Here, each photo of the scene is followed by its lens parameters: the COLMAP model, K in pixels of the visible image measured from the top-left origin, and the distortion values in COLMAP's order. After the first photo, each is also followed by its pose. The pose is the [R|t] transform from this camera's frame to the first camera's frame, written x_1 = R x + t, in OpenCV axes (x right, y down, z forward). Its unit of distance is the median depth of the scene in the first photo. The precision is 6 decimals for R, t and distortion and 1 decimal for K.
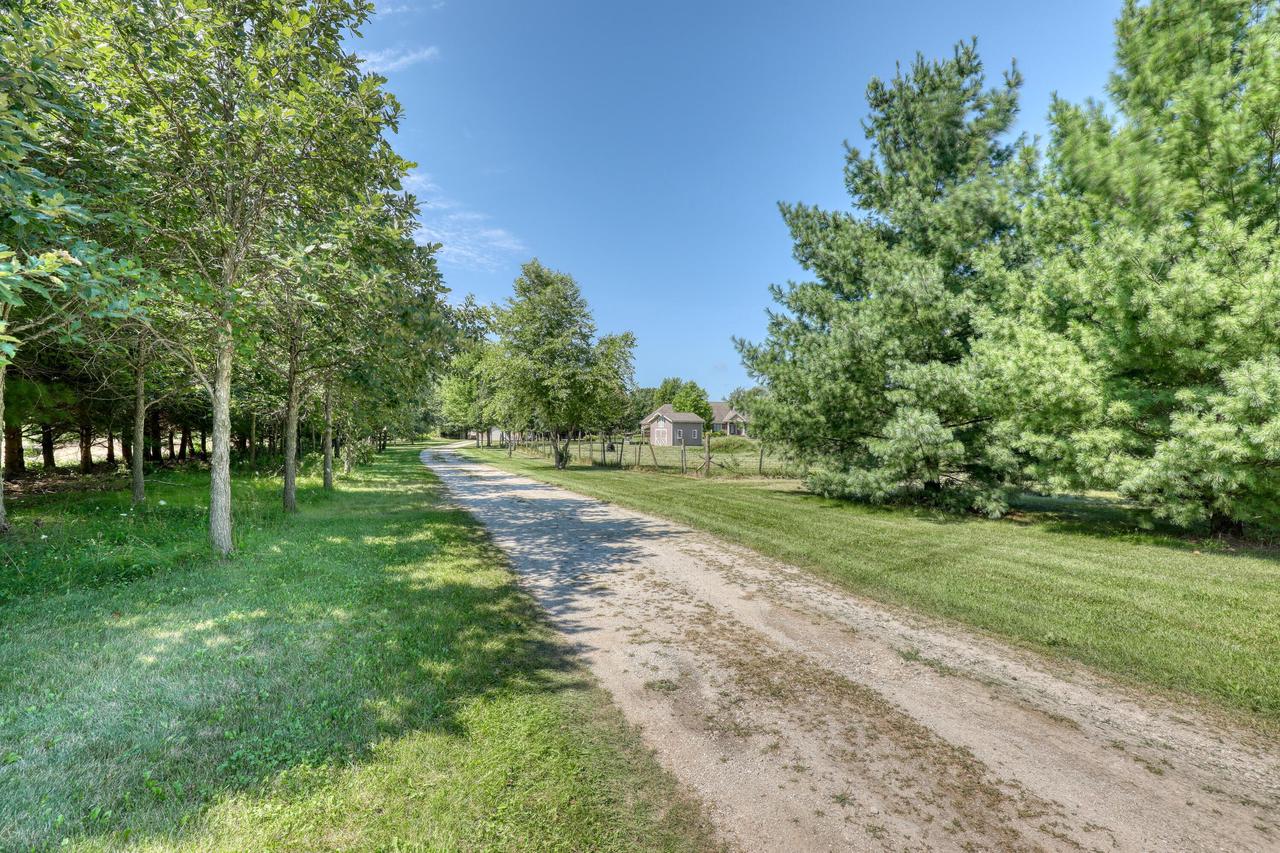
lens RADIAL K [[575.4, 0, 637.5], [0, 575.4, 425.9], [0, 0, 1]] dist [-0.000456, 0.000021]
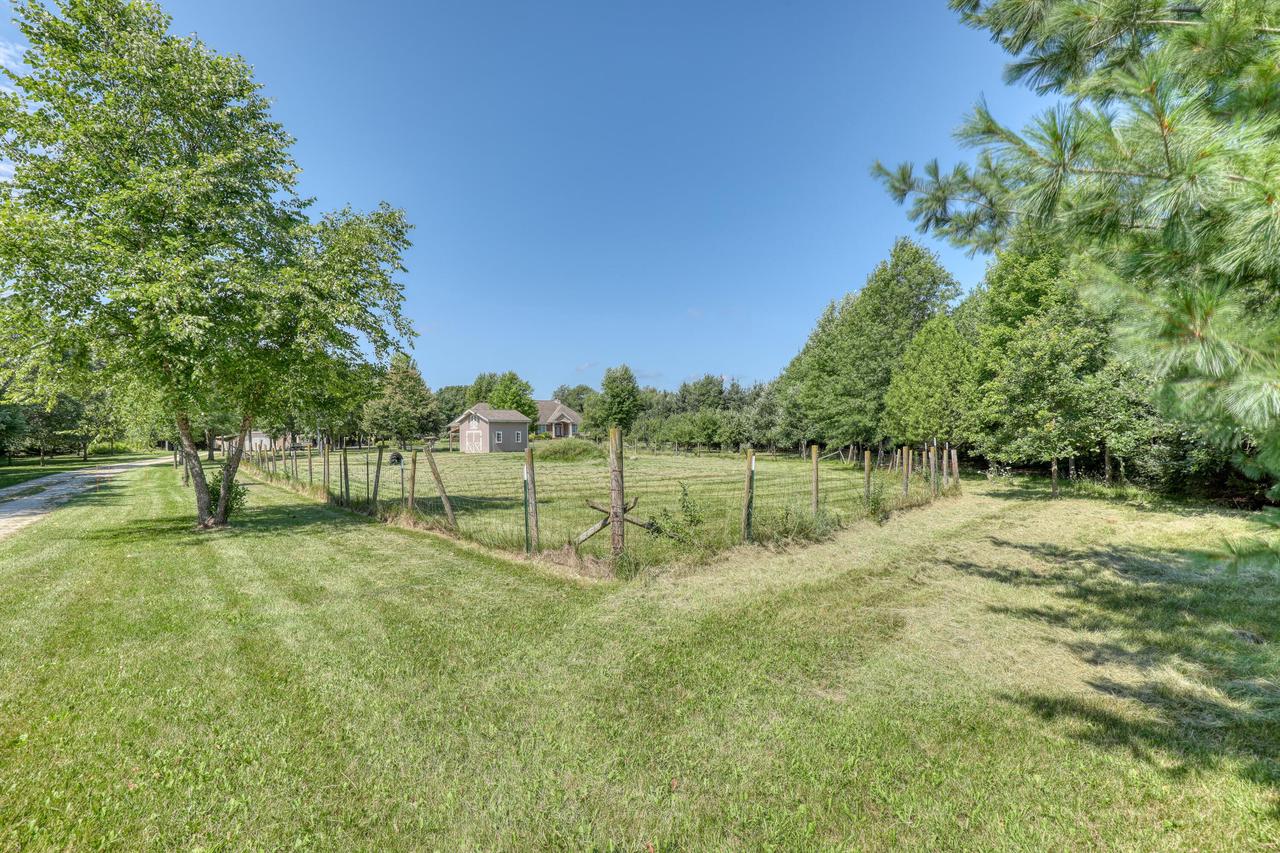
lens RADIAL K [[575.4, 0, 630.9], [0, 575.4, 426.1], [0, 0, 1]] dist [-0.000456, 0.000021]
pose [[0.954071, -0.008698, 0.299456, 0.009645], [0.010273, 0.999940, -0.003685, 0.003536], [-0.299406, 0.006592, 0.954103, 0.174756]]
